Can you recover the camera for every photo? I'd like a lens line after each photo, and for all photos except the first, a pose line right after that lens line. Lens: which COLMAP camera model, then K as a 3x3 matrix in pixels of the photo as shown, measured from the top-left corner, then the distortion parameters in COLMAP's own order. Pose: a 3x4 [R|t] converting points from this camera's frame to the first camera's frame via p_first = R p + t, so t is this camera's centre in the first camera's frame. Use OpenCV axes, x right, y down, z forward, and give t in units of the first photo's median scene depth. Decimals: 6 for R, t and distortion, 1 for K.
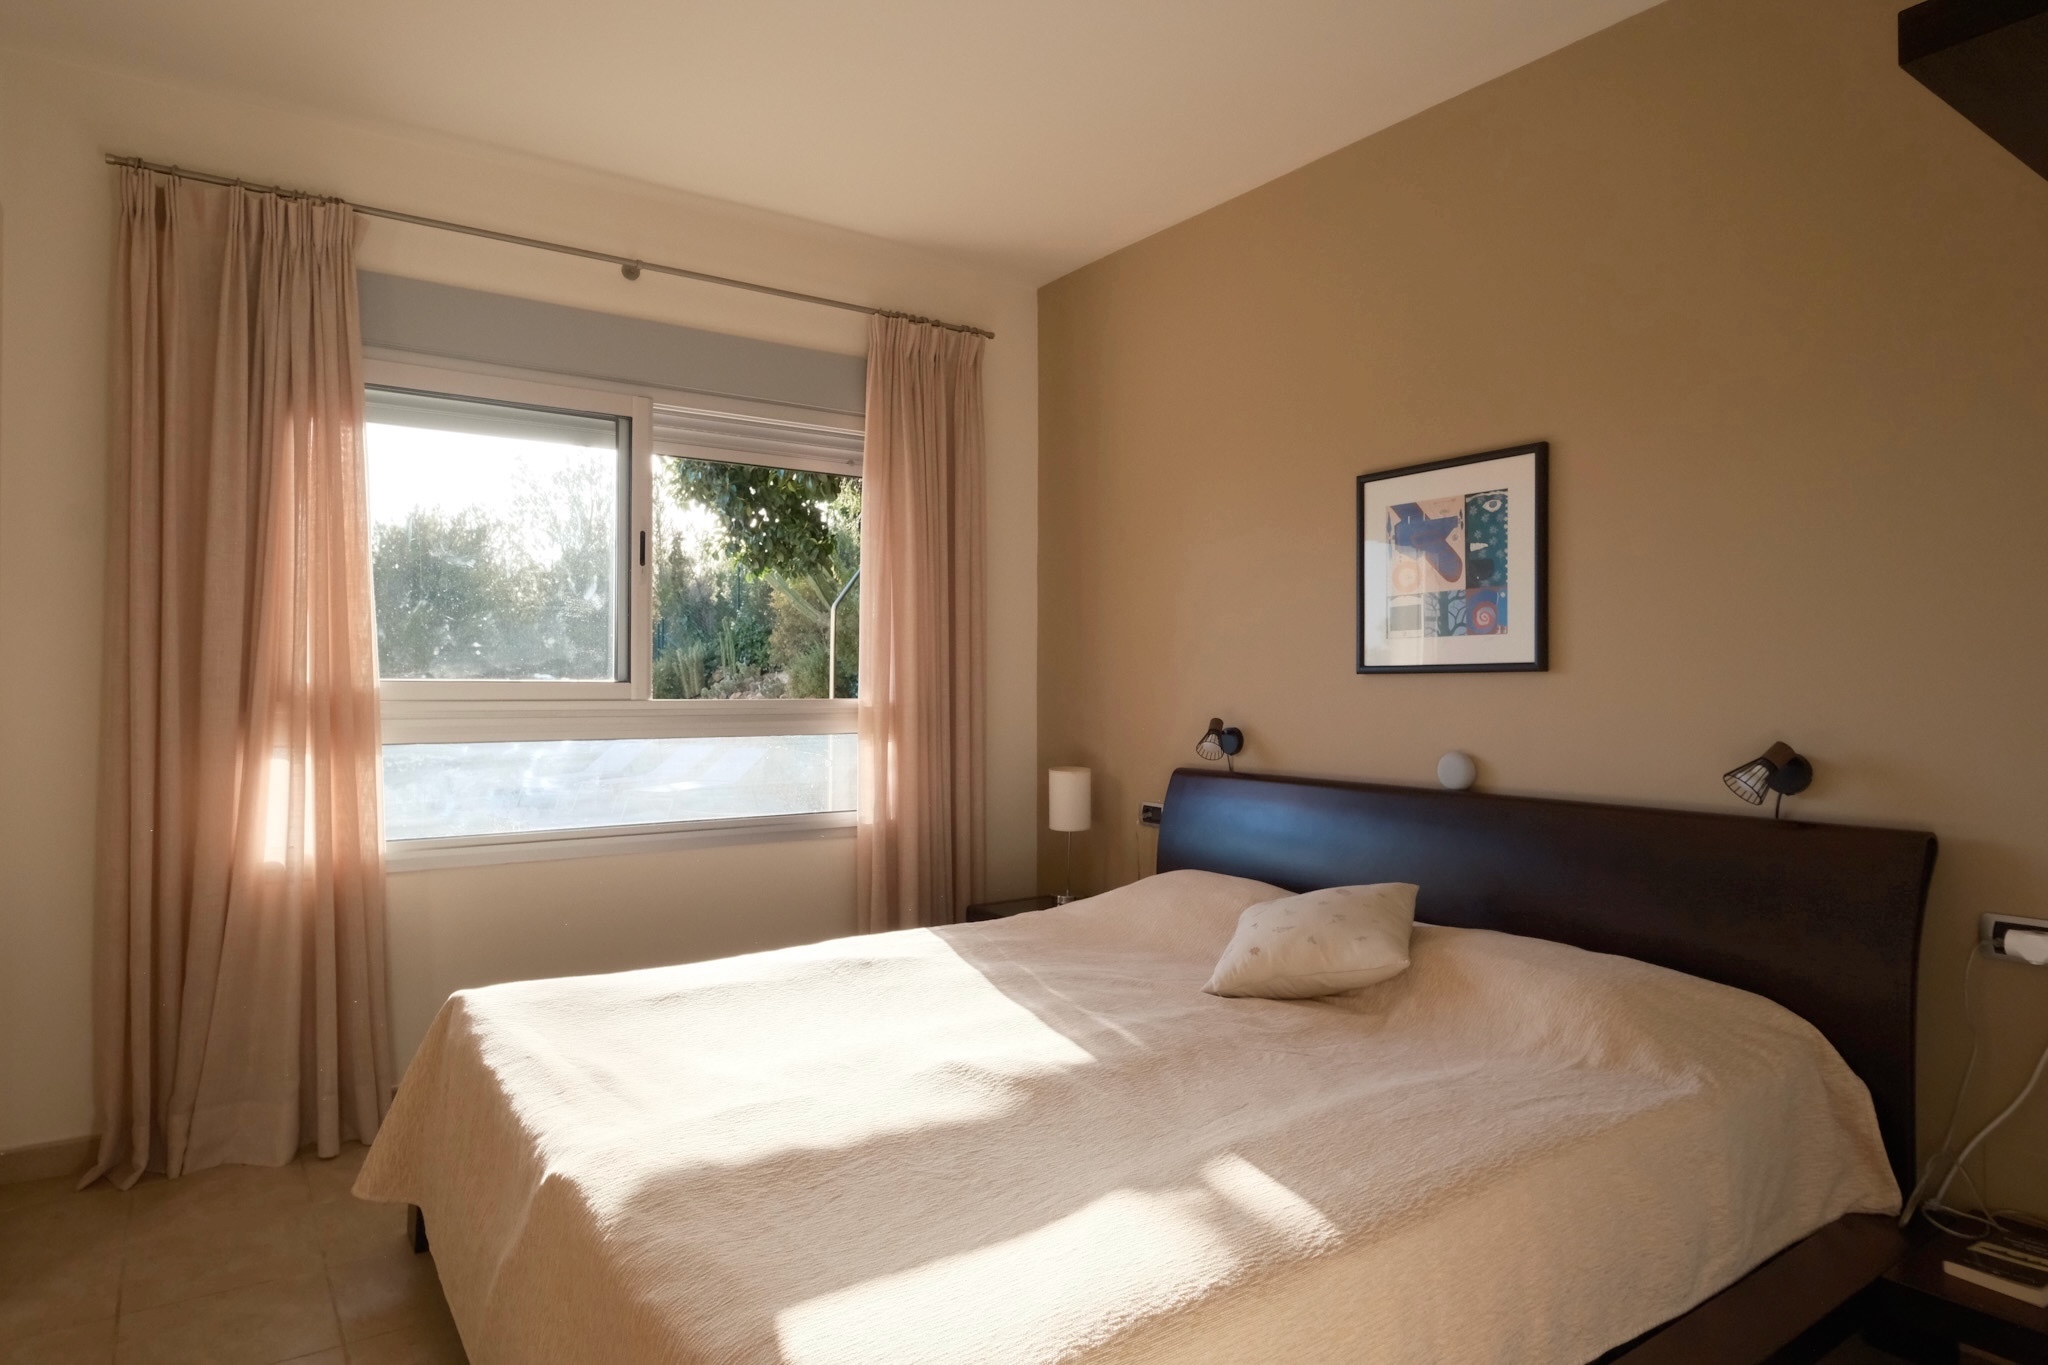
lens RADIAL K [[1217.9, 0, 1020.5], [0, 1217.9, 690.0], [0, 0, 1]] dist [-0.001190, -0.000166]
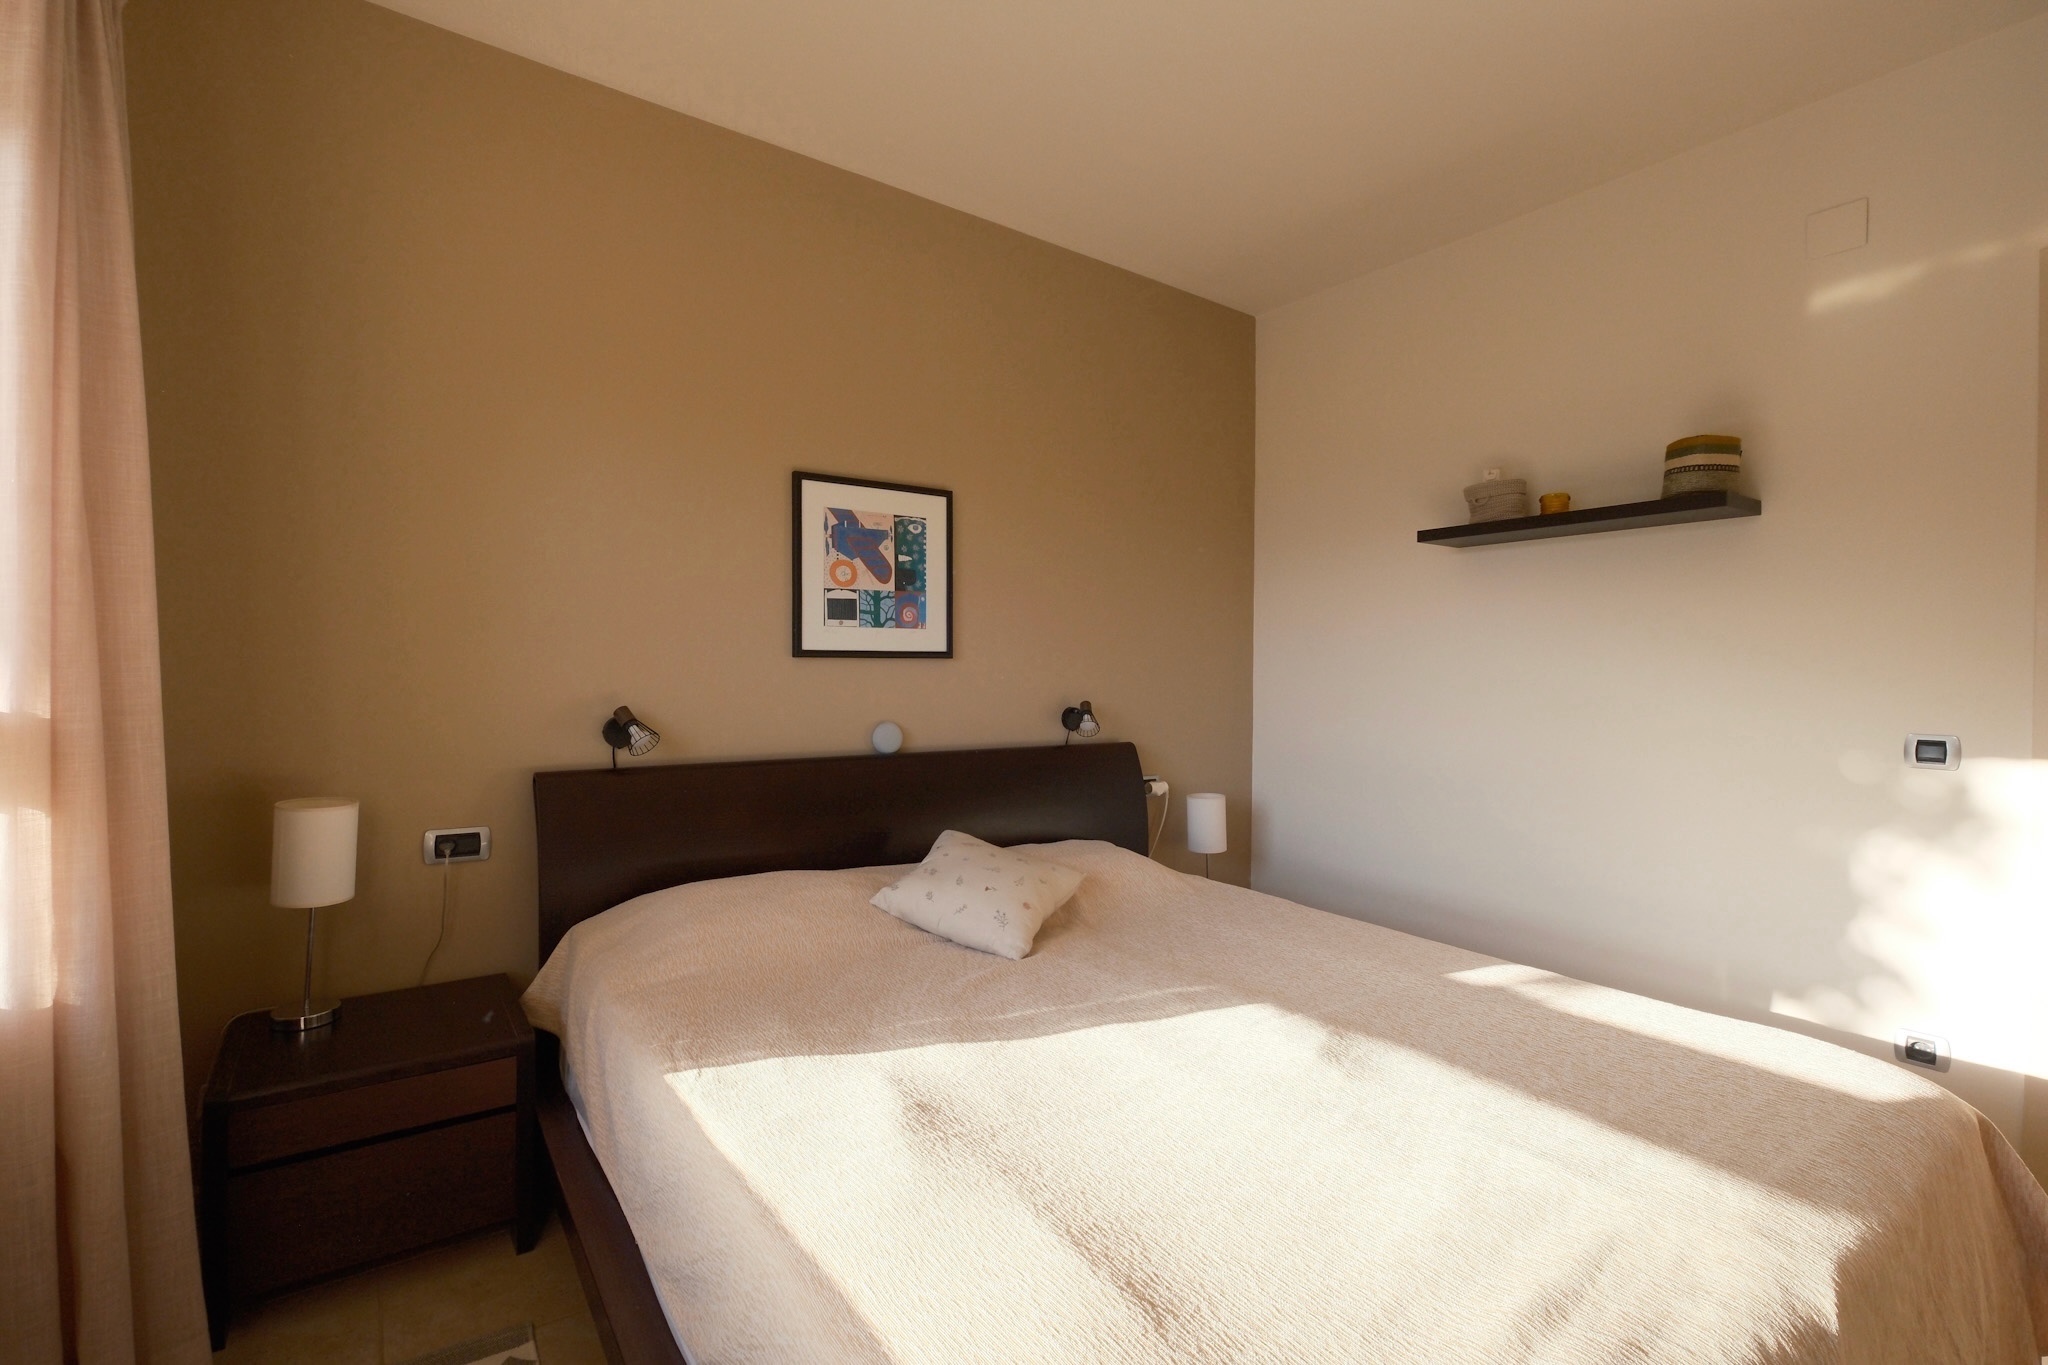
lens RADIAL K [[892.2, 0, 1027.1], [0, 892.2, 671.1], [0, 0, 1]] dist [-0.003569, -0.000512]
pose [[-0.005758, -0.003167, 0.999978, -0.541925], [-0.001086, 0.999994, 0.003161, -0.004198], [-0.999983, -0.001068, -0.005761, 0.867798]]
